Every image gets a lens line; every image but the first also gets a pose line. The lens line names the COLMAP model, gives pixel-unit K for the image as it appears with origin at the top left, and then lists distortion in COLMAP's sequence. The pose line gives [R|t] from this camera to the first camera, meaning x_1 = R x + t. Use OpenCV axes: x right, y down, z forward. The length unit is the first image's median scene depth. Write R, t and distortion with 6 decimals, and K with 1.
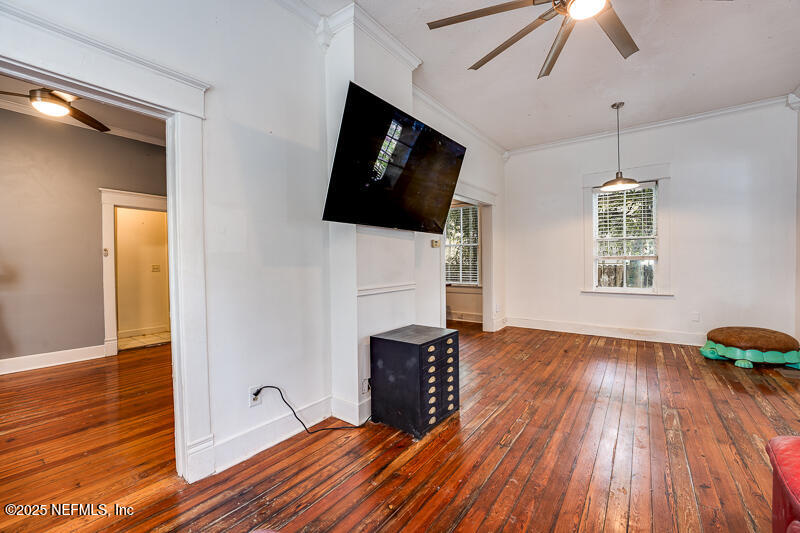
lens RADIAL K [[328.1, 0, 397.9], [0, 328.1, 264.3], [0, 0, 1]] dist [-0.025137, 0.001907]
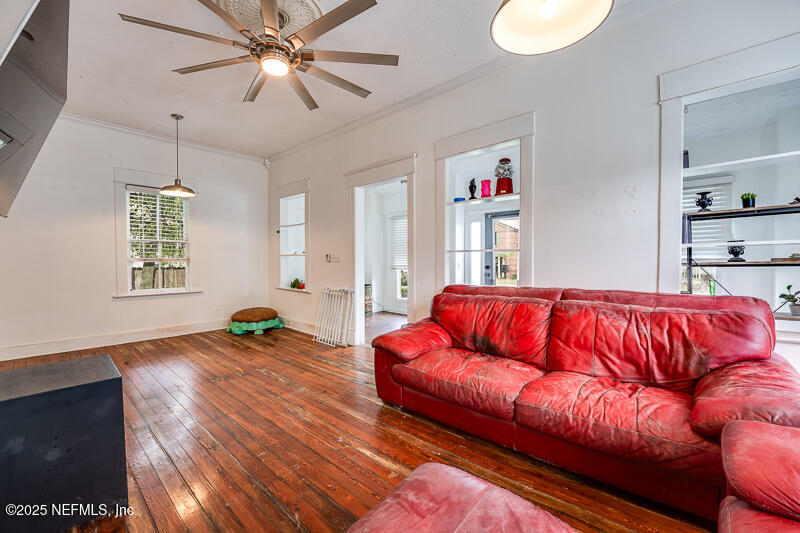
lens RADIAL K [[328.1, 0, 400.9], [0, 328.1, 266.3], [0, 0, 1]] dist [-0.025137, 0.001907]
pose [[0.078211, -0.007864, 0.996906, -0.336138], [0.012511, 0.999898, 0.006906, 0.003567], [-0.996858, 0.011933, 0.078301, 0.191055]]
